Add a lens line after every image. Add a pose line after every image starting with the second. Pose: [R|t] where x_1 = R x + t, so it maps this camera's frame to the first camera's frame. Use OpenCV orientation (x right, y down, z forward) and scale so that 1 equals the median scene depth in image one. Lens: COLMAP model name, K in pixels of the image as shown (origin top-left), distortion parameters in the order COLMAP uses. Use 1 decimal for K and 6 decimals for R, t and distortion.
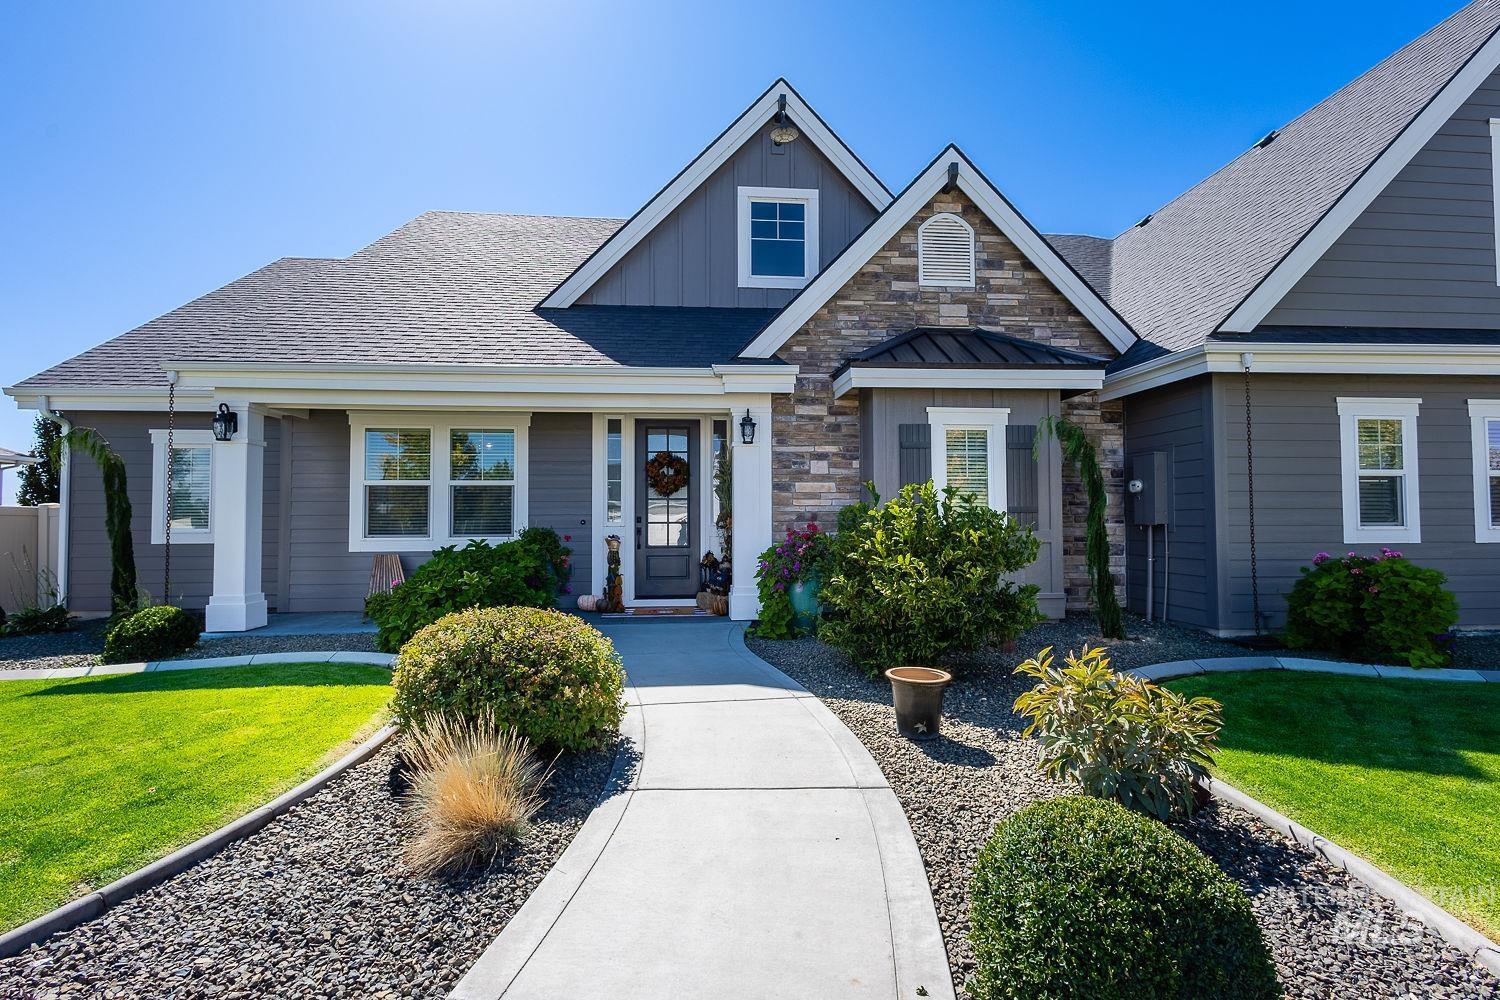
lens RADIAL K [[691.0, 0, 750.0], [0, 691.0, 500.0], [0, 0, 1]] dist [-0.000686, 0.000294]
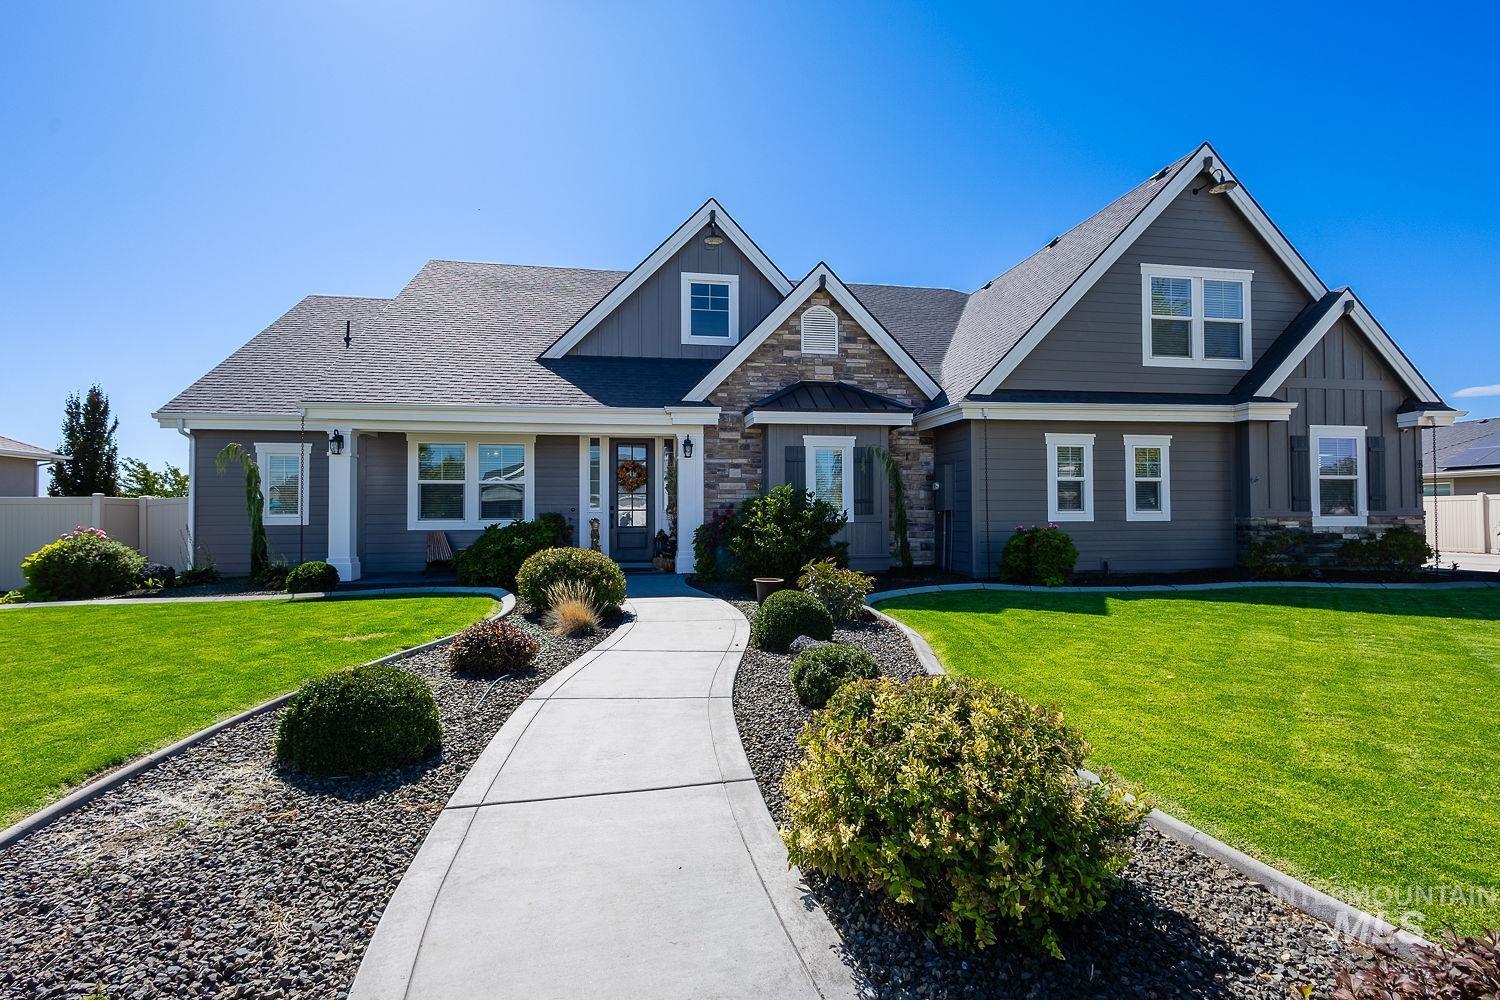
lens RADIAL K [[691.0, 0, 750.0], [0, 691.0, 500.0], [0, 0, 1]] dist [-0.000686, 0.000294]
pose [[0.996646, 0.001060, 0.081824, 0.008334], [-0.001947, 0.999940, 0.010762, -0.004348], [-0.081808, -0.010885, 0.996589, -0.505575]]
